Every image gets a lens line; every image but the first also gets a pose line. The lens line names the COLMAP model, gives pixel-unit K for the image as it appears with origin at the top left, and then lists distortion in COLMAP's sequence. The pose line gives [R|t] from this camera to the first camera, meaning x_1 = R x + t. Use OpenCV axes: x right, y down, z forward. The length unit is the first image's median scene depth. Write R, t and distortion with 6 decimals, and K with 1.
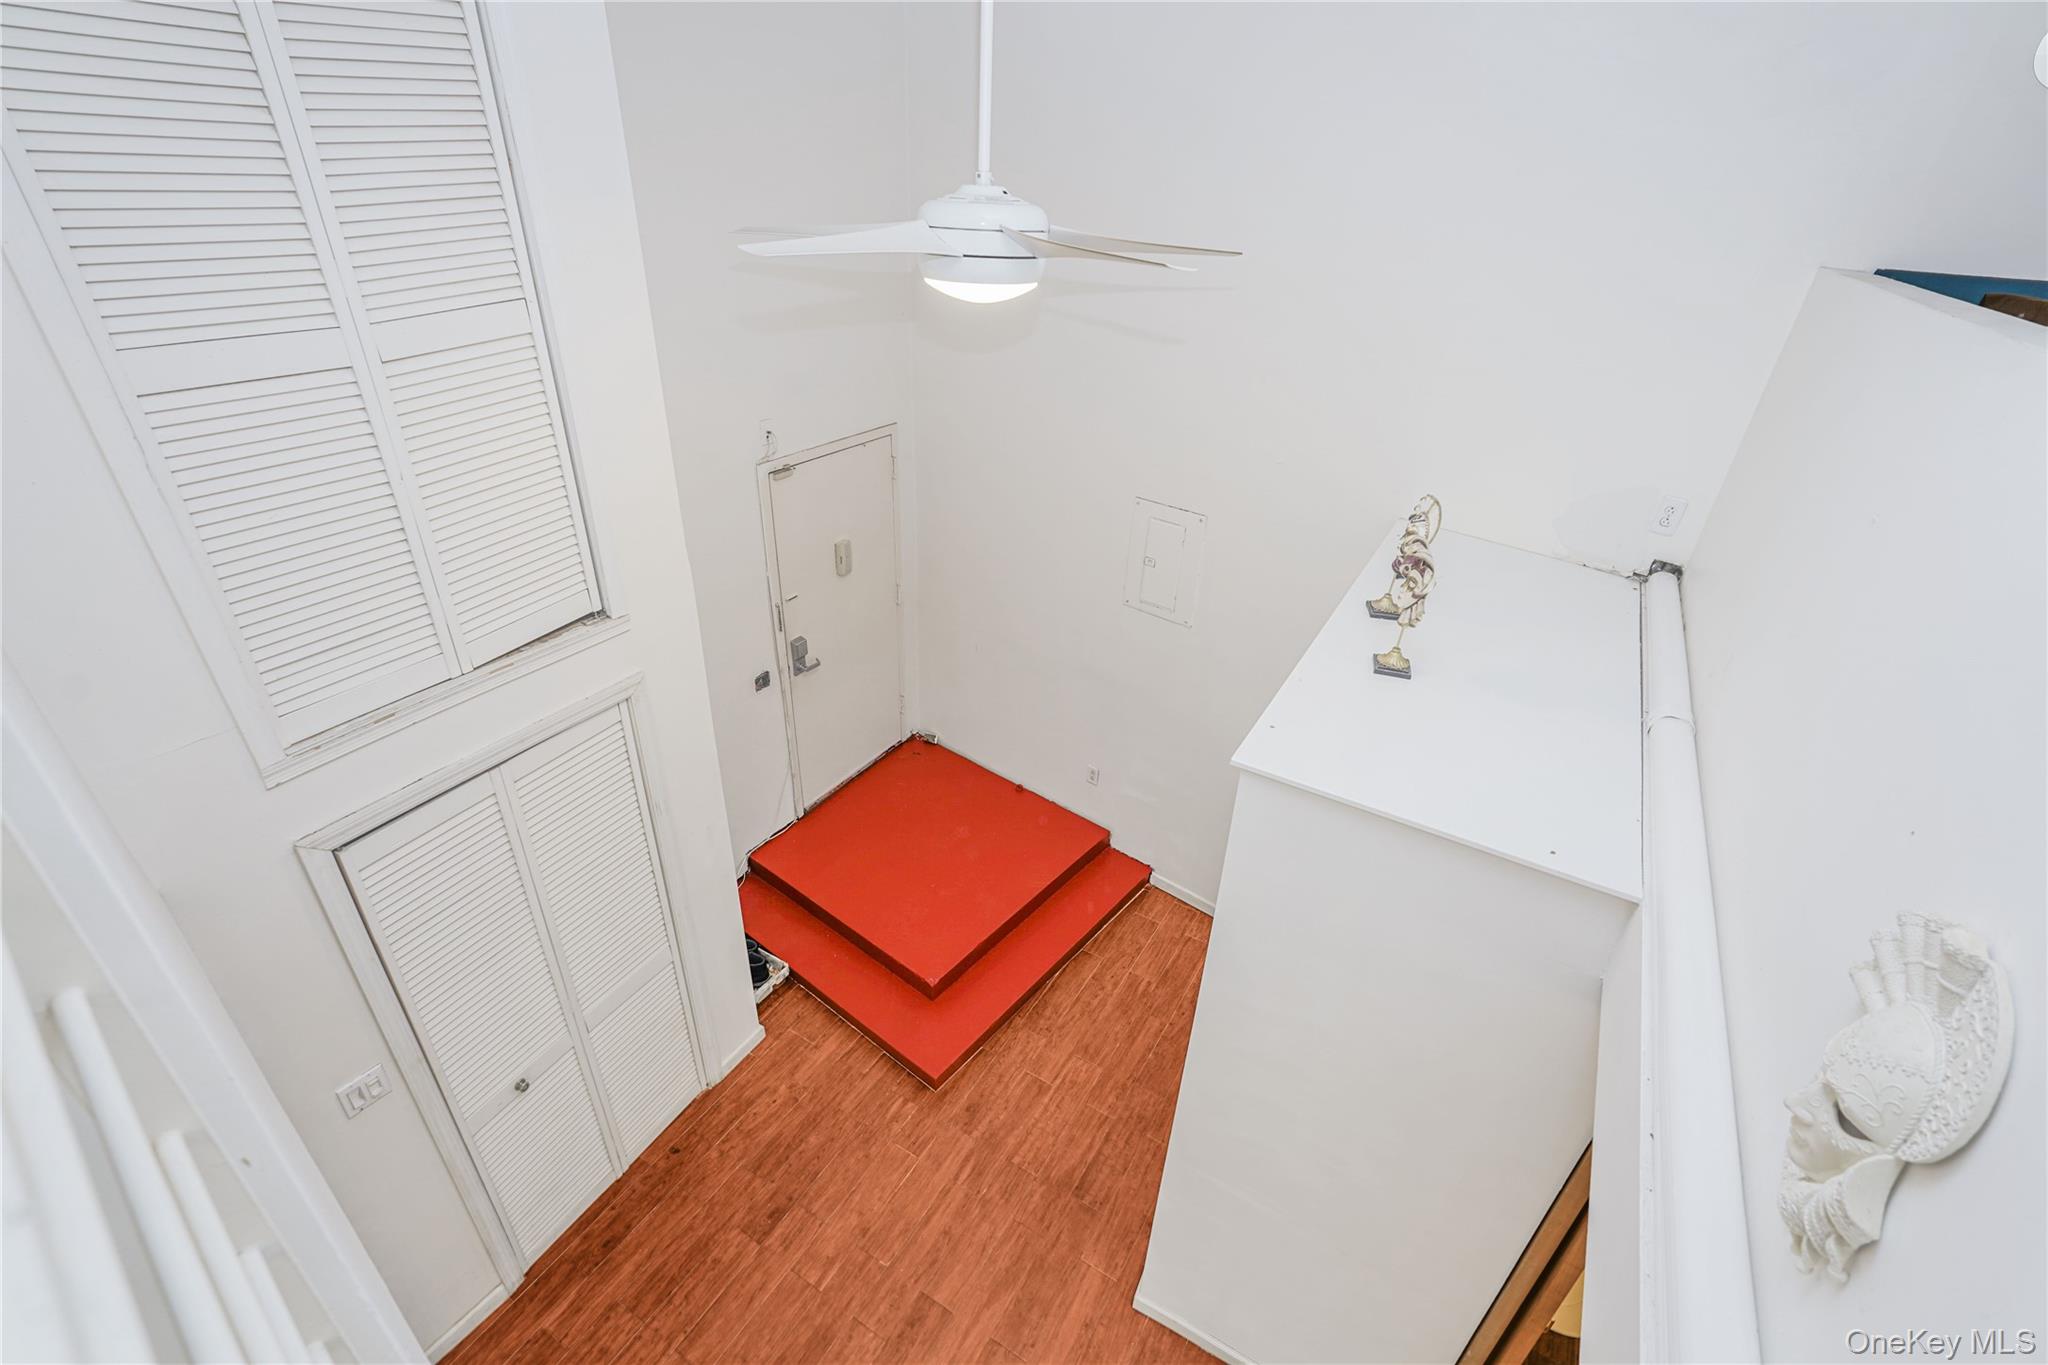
lens RADIAL K [[907.9, 0, 1026.4], [0, 907.9, 694.3], [0, 0, 1]] dist [-0.019109, 0.009777]
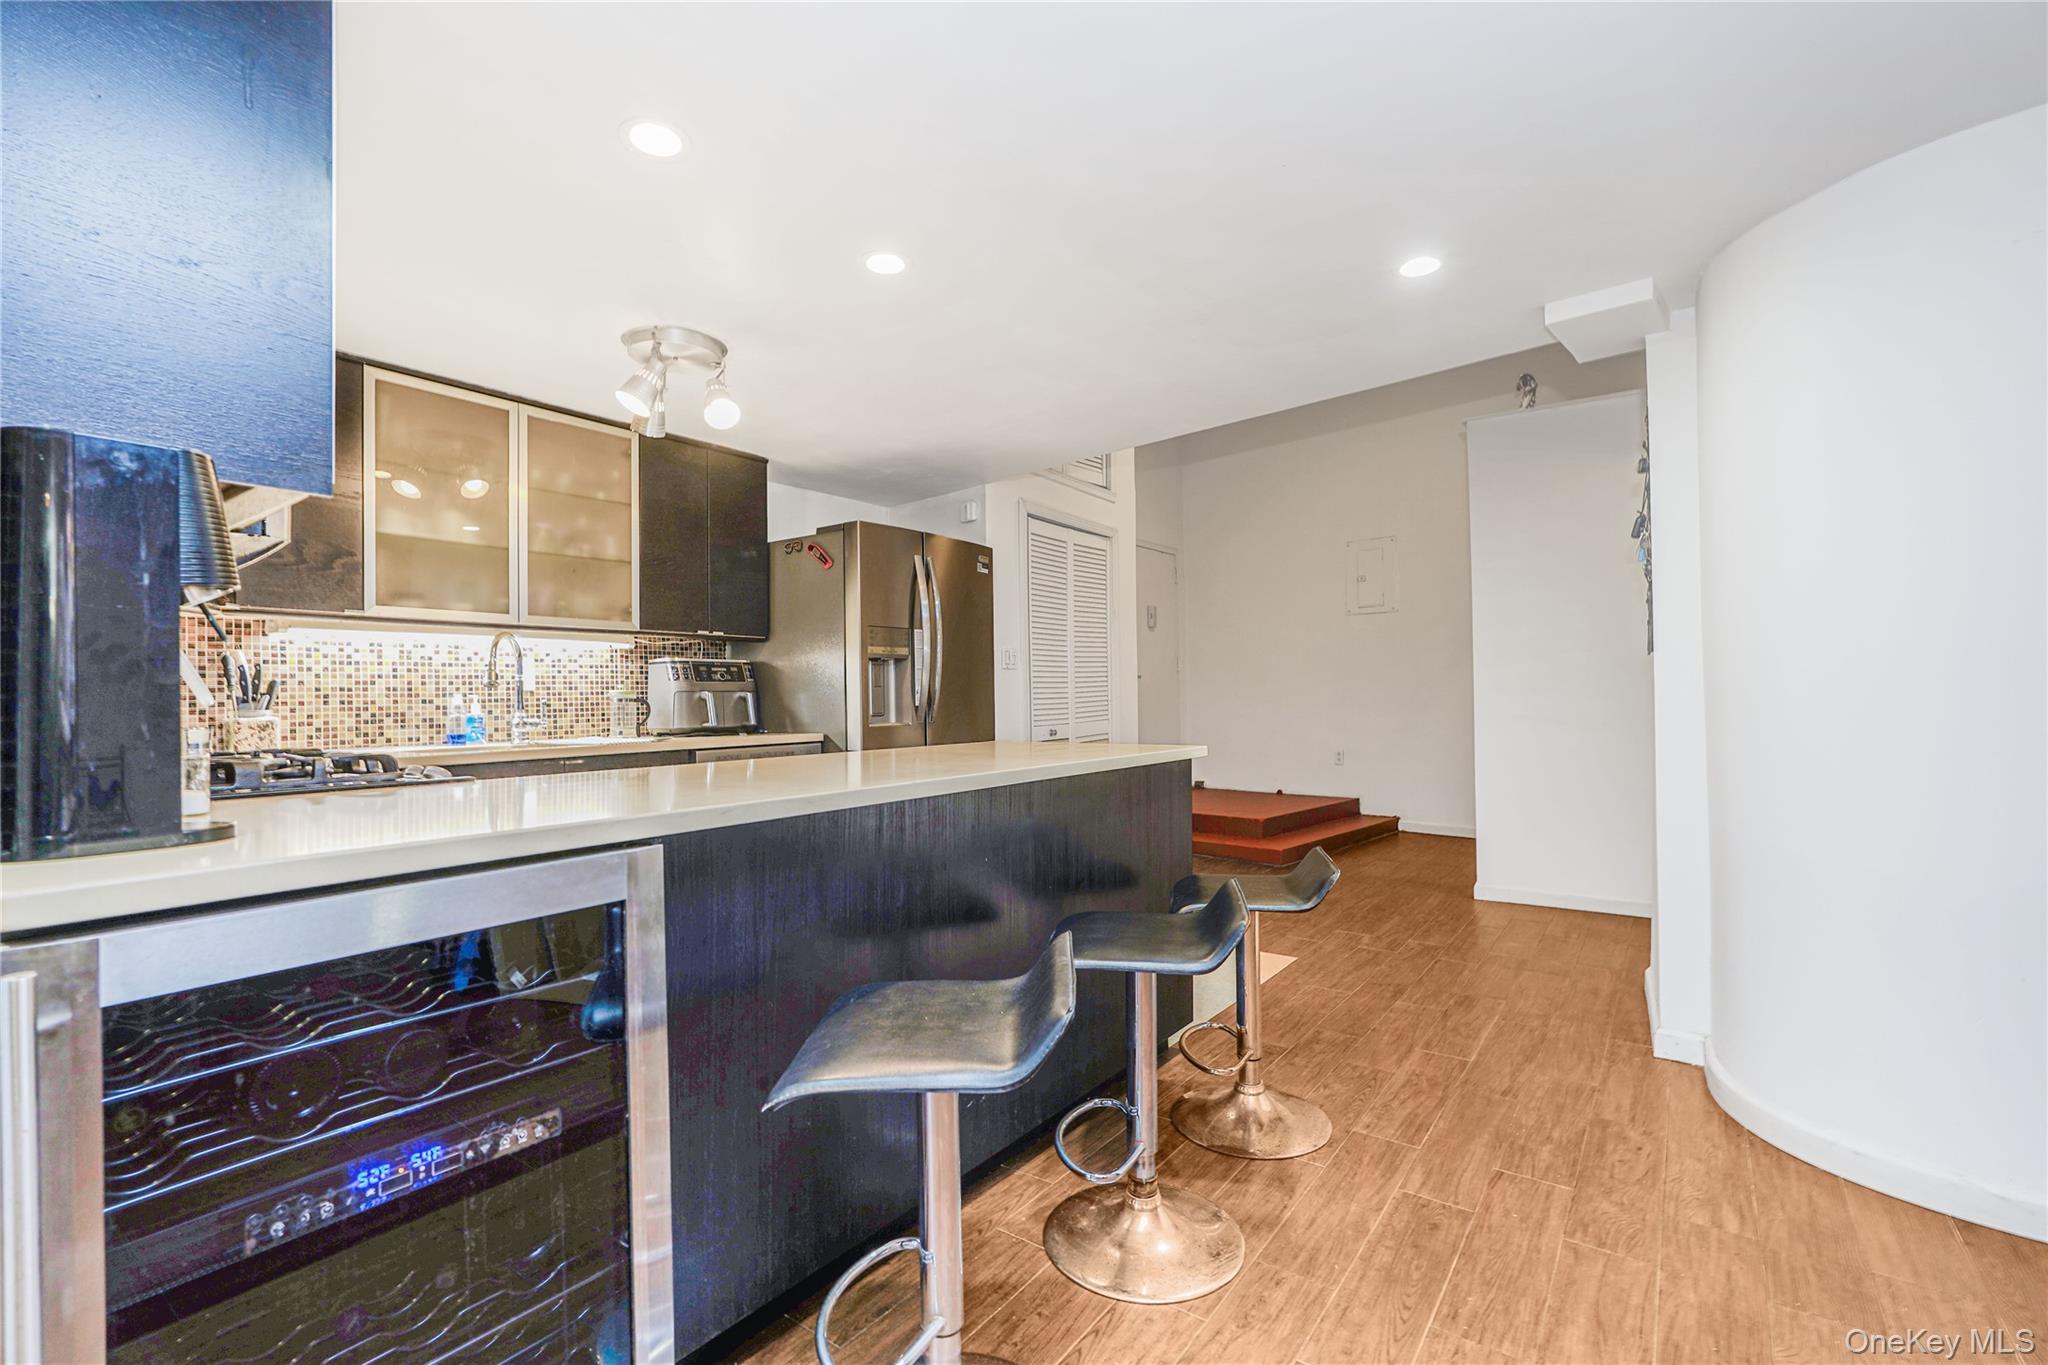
lens RADIAL K [[907.9, 0, 1026.4], [0, 907.9, 694.3], [0, 0, 1]] dist [-0.019109, 0.009777]
pose [[0.994214, -0.054683, -0.092454, -0.354434], [0.000075, 0.861072, -0.508483, 0.945021], [0.107414, 0.505535, 0.856094, -0.340084]]
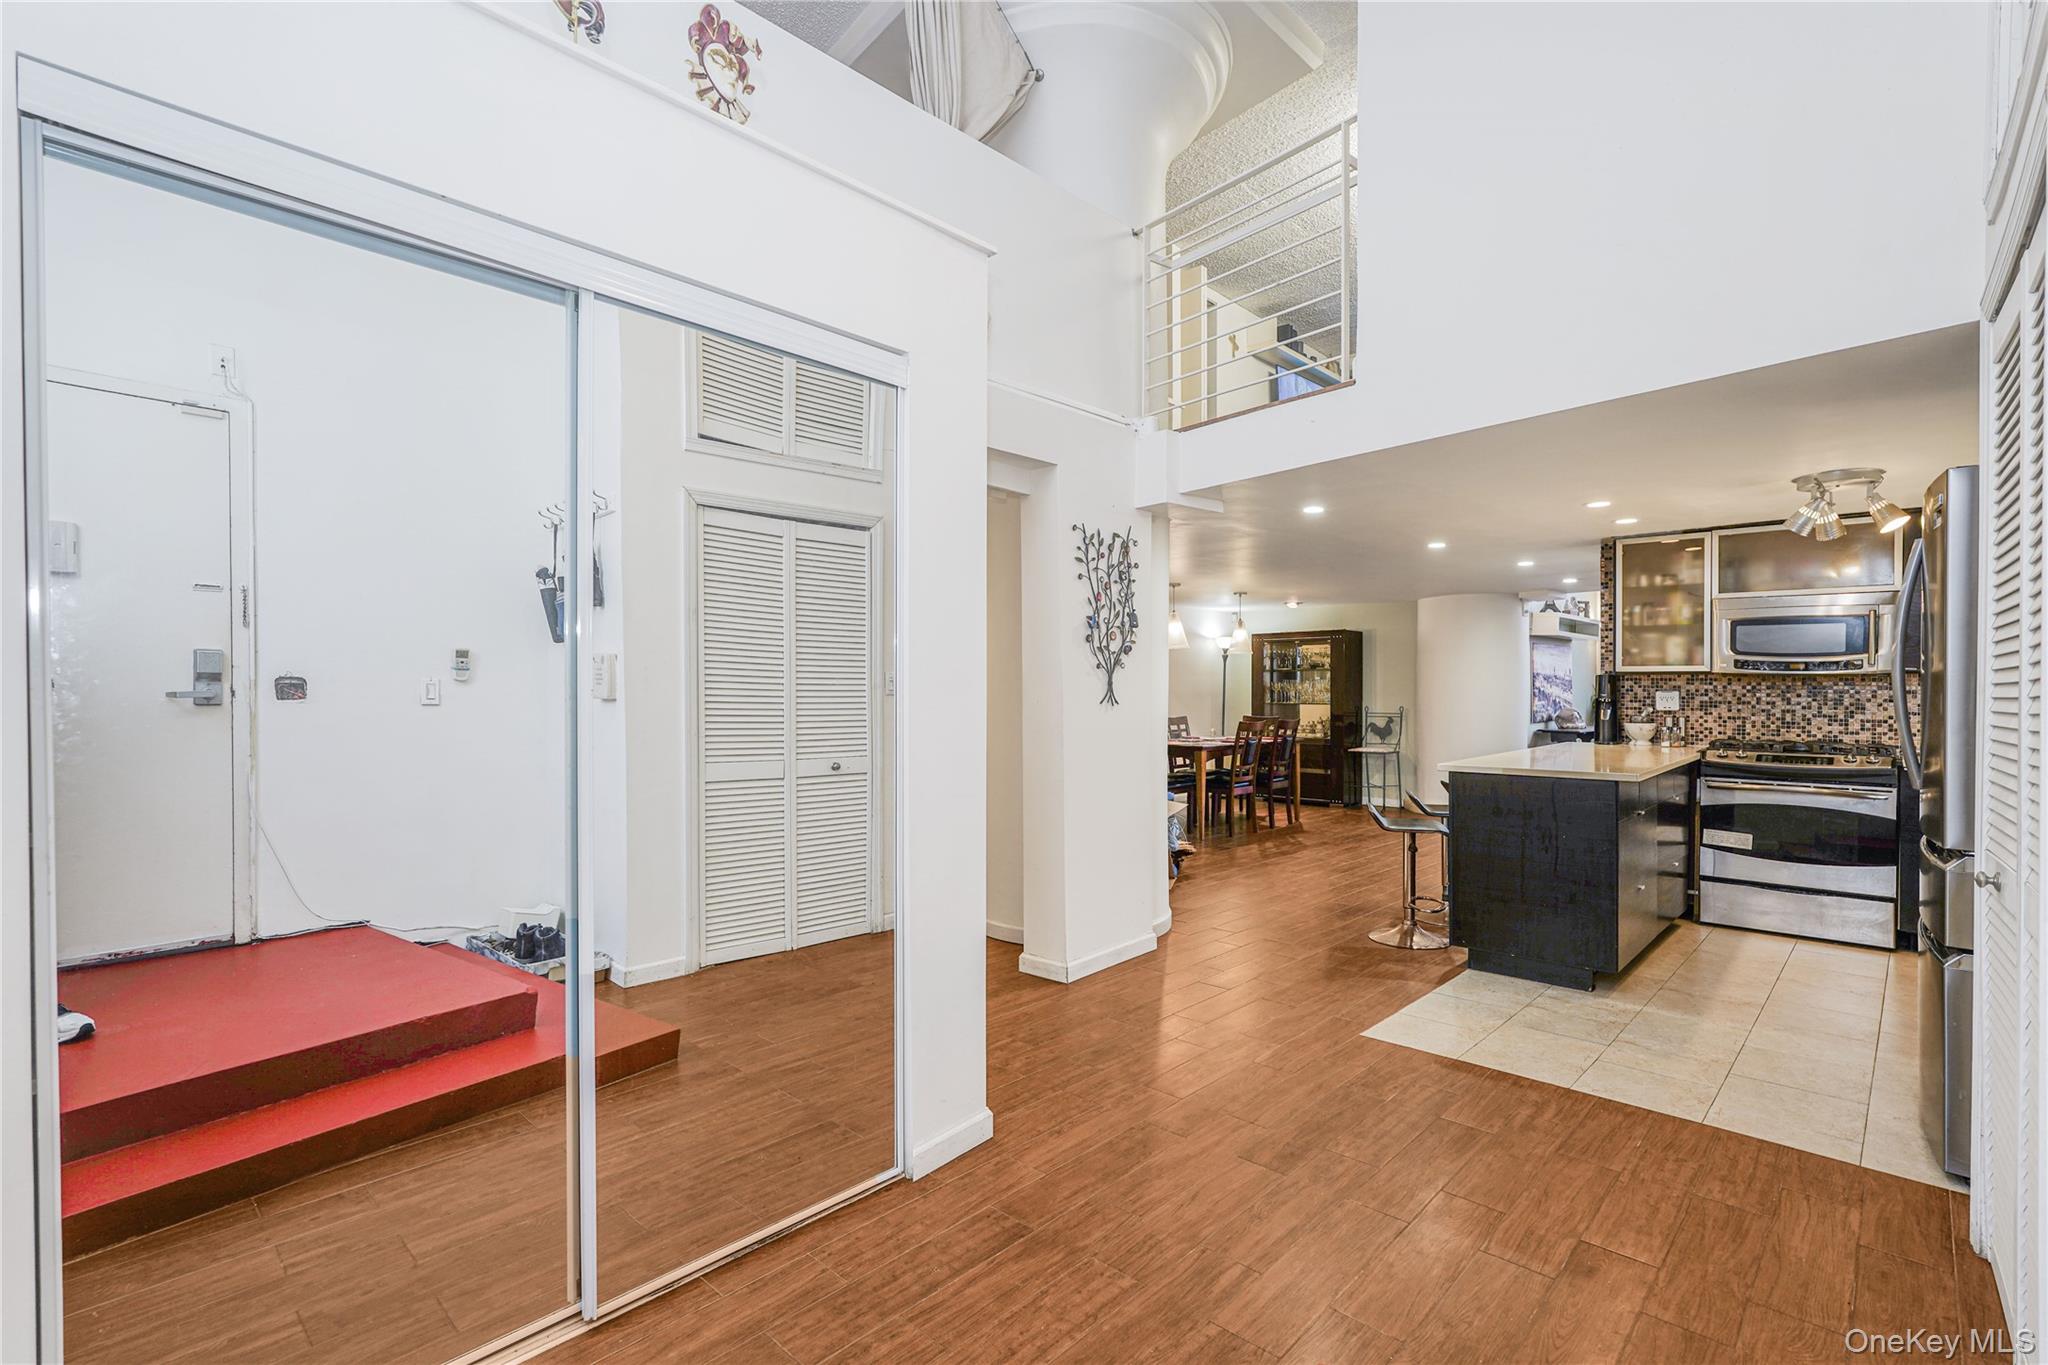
lens RADIAL K [[943.2, 0, 1024.7], [0, 943.2, 690.1], [0, 0, 1]] dist [-0.001136, -0.000158]
pose [[-0.975006, -0.041849, 0.218202, -0.054303], [0.076155, 0.859658, 0.505161, -0.027790], [-0.208720, 0.509152, -0.834985, 1.241020]]
